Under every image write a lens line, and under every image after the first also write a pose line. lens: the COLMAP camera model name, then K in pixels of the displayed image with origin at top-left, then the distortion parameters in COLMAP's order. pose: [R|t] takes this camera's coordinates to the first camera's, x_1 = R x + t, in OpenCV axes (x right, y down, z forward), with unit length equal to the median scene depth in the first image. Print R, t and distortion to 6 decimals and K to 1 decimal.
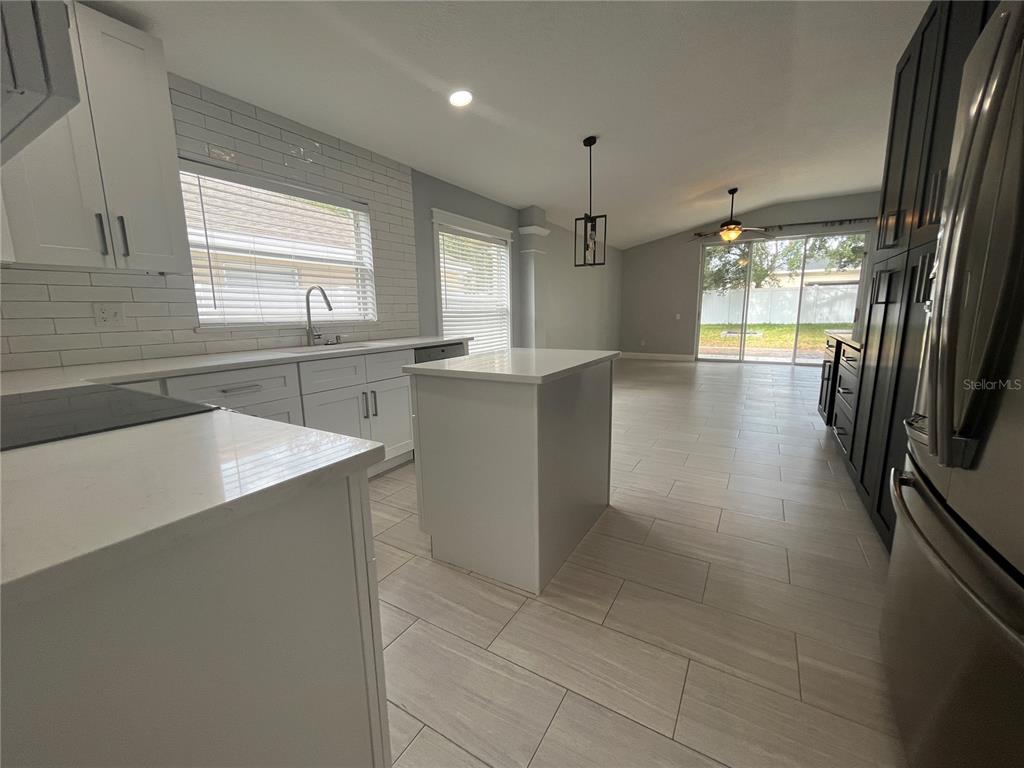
lens RADIAL K [[416.5, 0, 513.5], [0, 416.5, 382.6], [0, 0, 1]] dist [-0.002421, -0.000222]
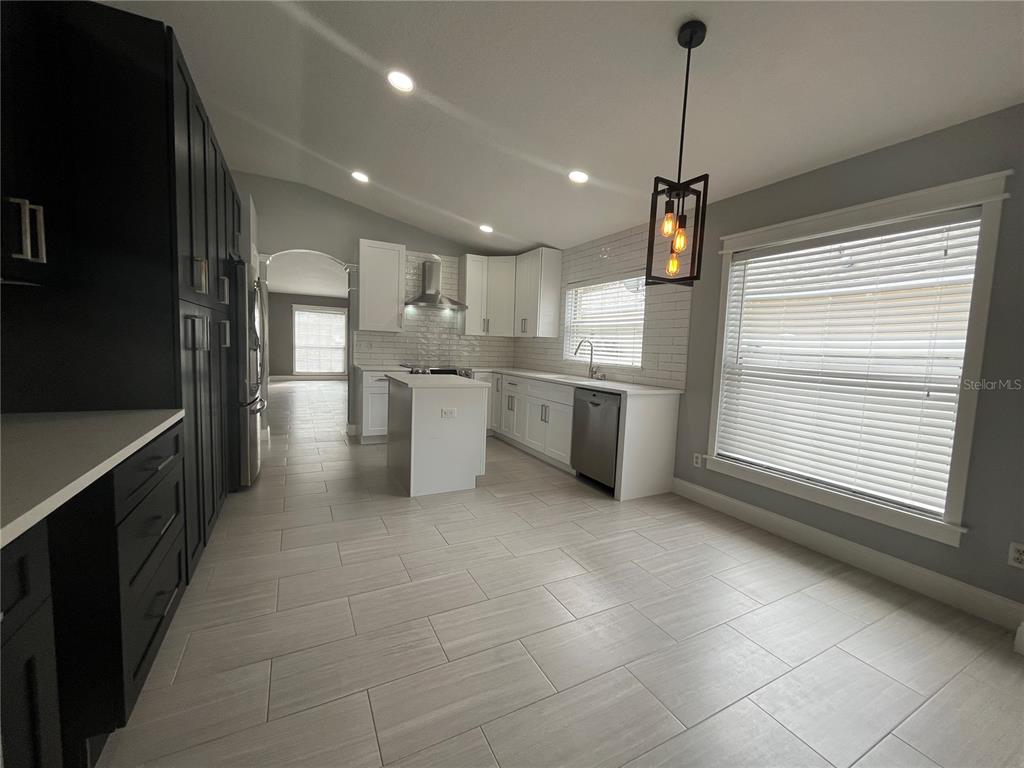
lens RADIAL K [[416.5, 0, 513.5], [0, 416.5, 382.6], [0, 0, 1]] dist [-0.002421, -0.000222]
pose [[-0.523715, 0.068512, -0.849134, 0.838545], [-0.177329, 0.966159, 0.187324, -0.268097], [0.833233, 0.248681, -0.493843, 1.324474]]
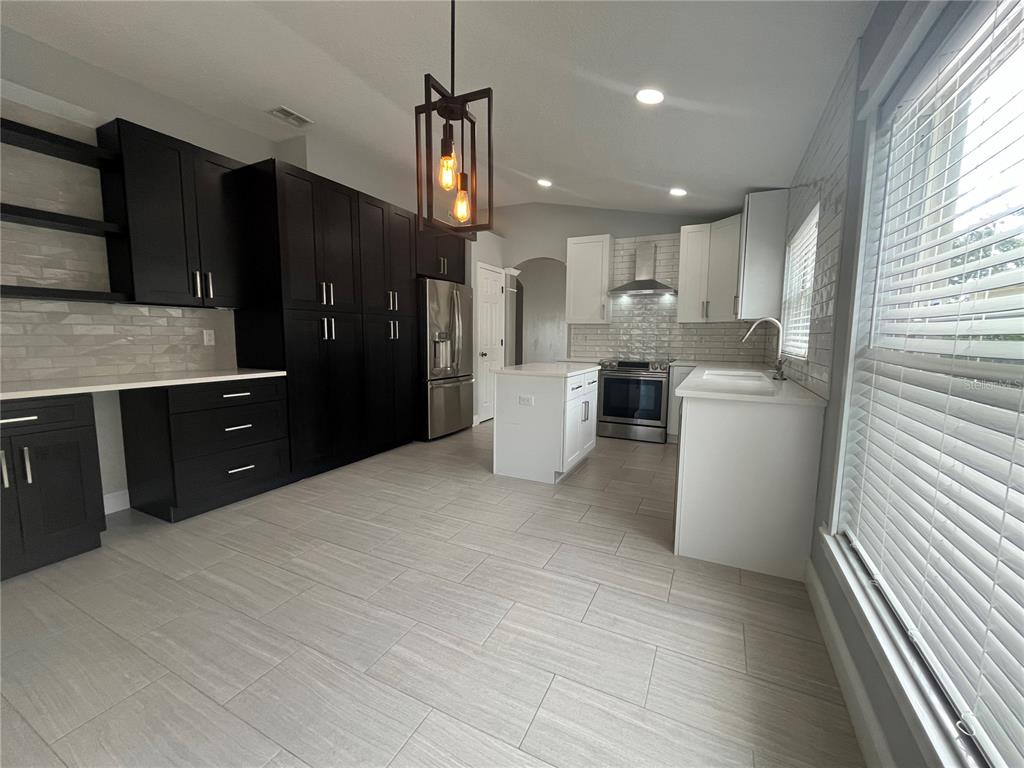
lens RADIAL K [[416.5, 0, 513.5], [0, 416.5, 382.6], [0, 0, 1]] dist [-0.002421, -0.000222]
pose [[-0.996767, 0.014904, -0.078957, 0.189058], [-0.007949, 0.959535, 0.281476, -0.304526], [0.079957, 0.281193, -0.956314, 1.657720]]
